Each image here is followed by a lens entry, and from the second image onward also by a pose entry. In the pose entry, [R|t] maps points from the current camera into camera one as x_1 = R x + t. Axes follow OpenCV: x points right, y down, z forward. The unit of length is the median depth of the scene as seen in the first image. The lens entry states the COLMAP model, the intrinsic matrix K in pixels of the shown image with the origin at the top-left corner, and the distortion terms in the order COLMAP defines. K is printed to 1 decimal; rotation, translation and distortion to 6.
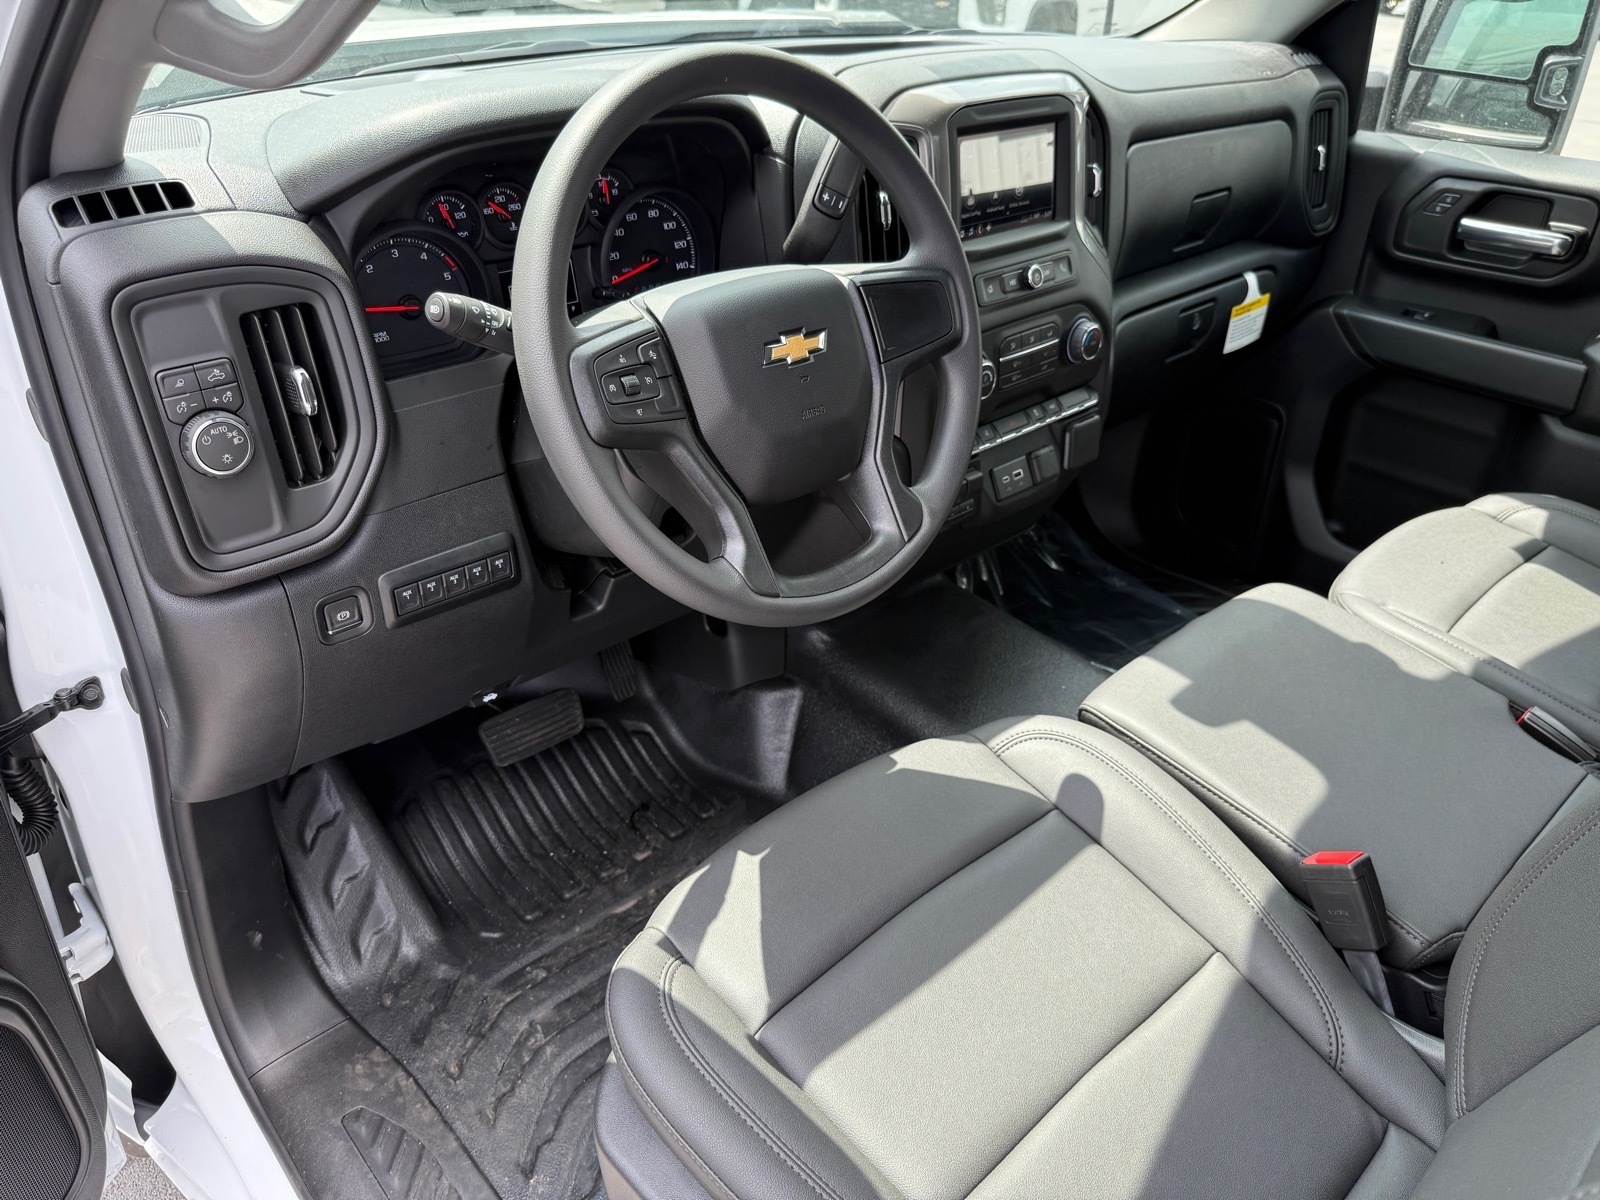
lens RADIAL K [[1139.3, 0, 800.0], [0, 1139.3, 600.0], [0, 0, 1]] dist [0.039206, -0.067246]
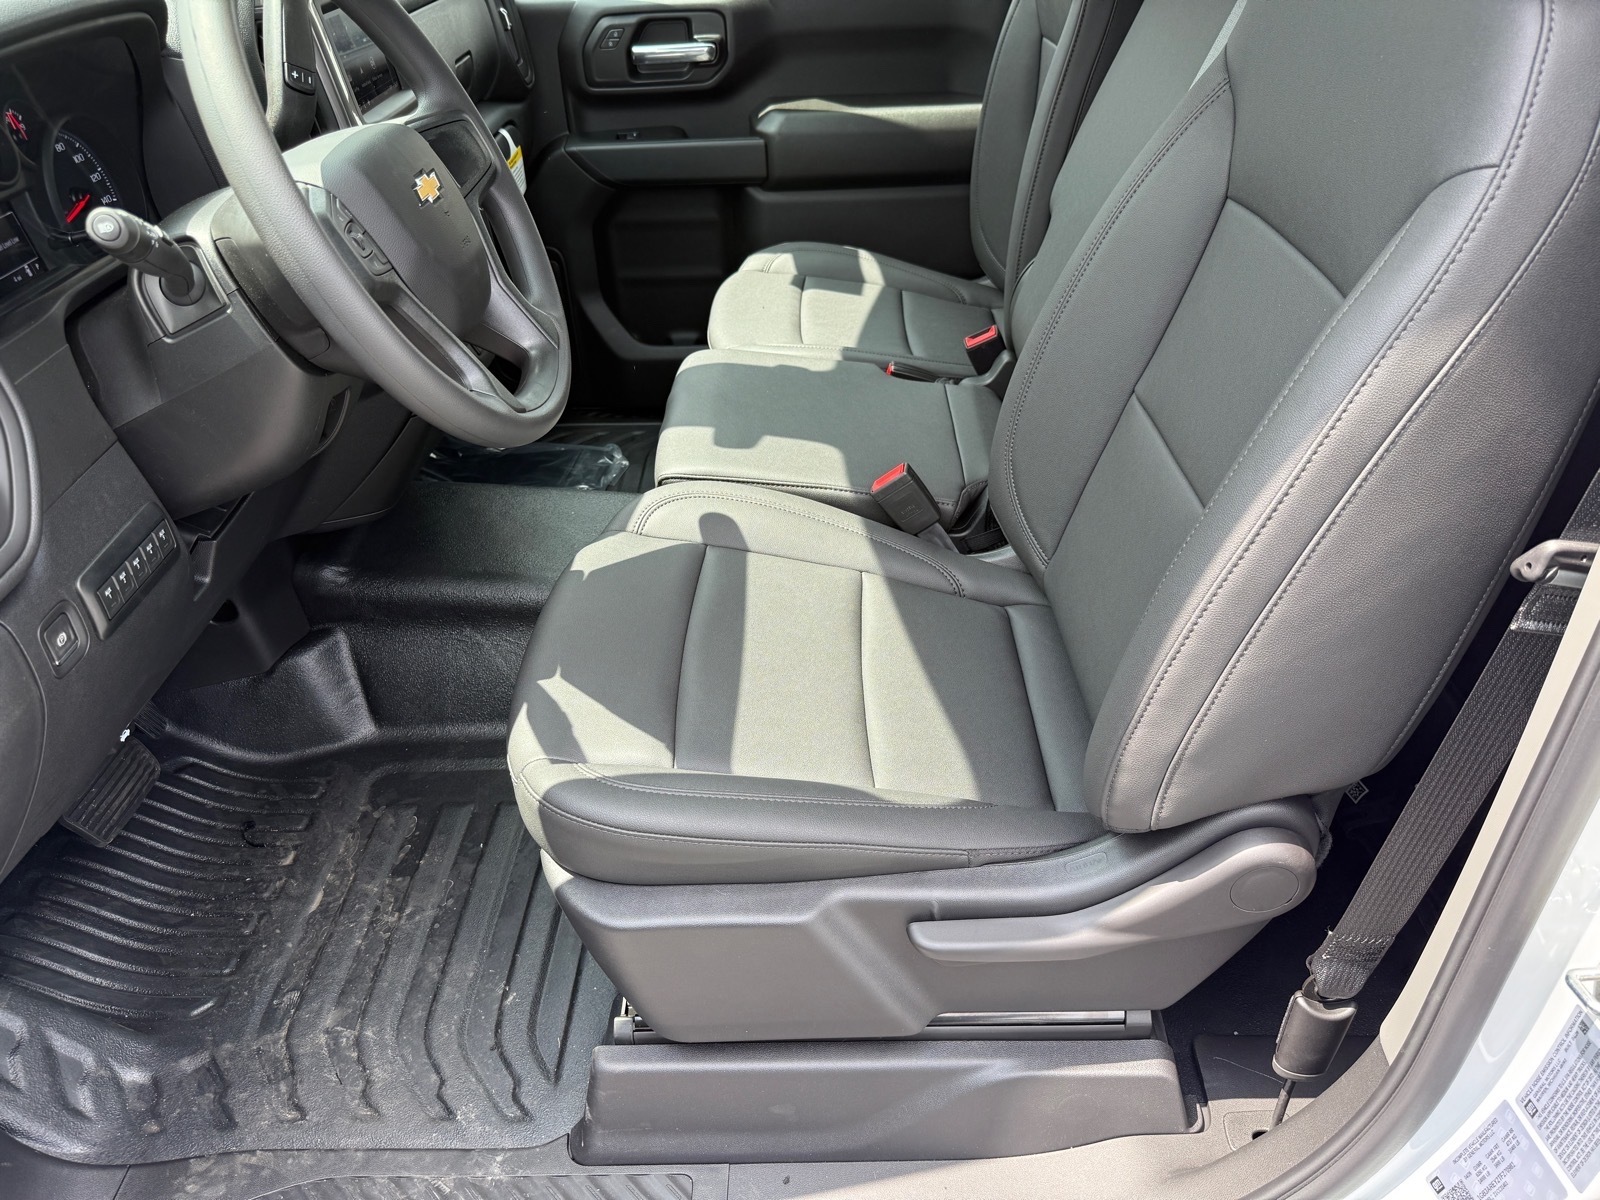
lens RADIAL K [[1139.3, 0, 800.0], [0, 1139.3, 600.0], [0, 0, 1]] dist [0.039206, -0.067246]
pose [[0.683693, -0.443661, 0.579420, -0.371473], [0.413331, 0.889767, 0.193579, 0.036673], [-0.601433, 0.107144, 0.791706, -0.008082]]
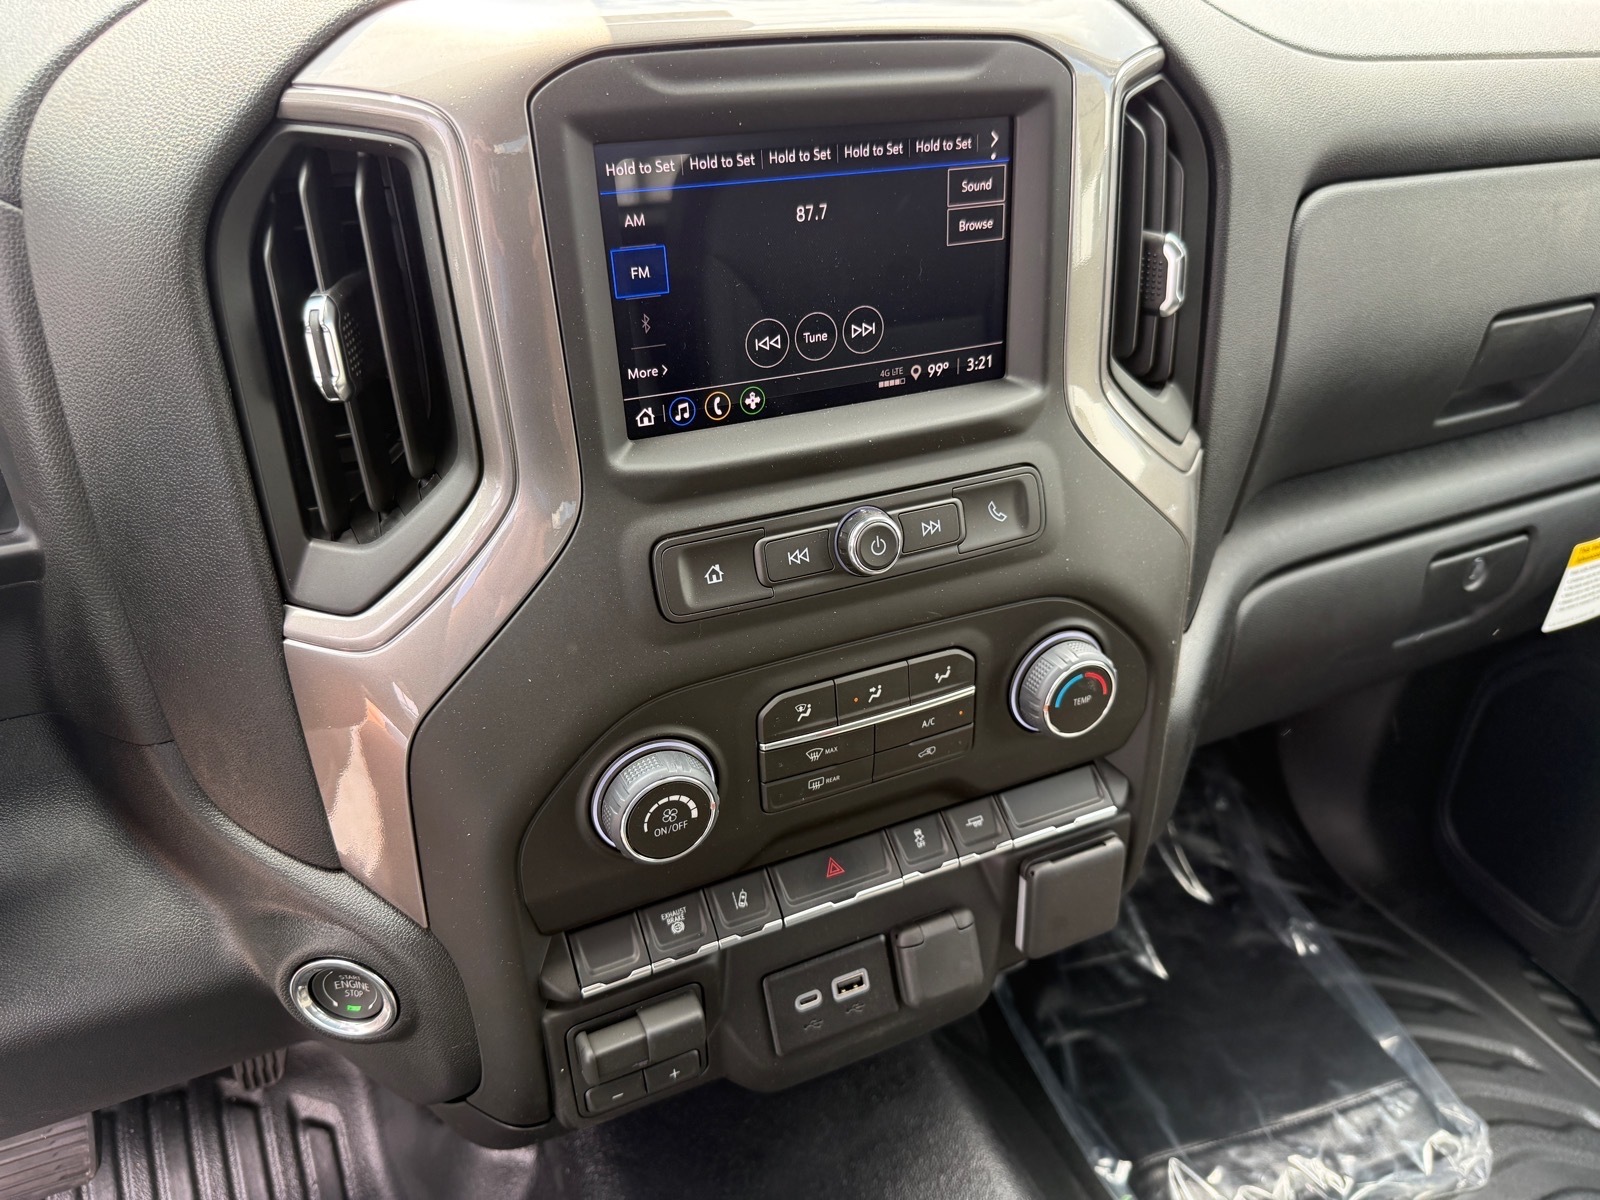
lens RADIAL K [[1087.8, 0, 802.5], [0, 1087.8, 557.7], [0, 0, 1]] dist [0.056373, -0.070195]
pose [[0.949858, 0.147077, -0.275931, 0.280291], [-0.153621, 0.988128, -0.002129, -0.276003], [0.272342, 0.044411, 0.961175, 0.672027]]
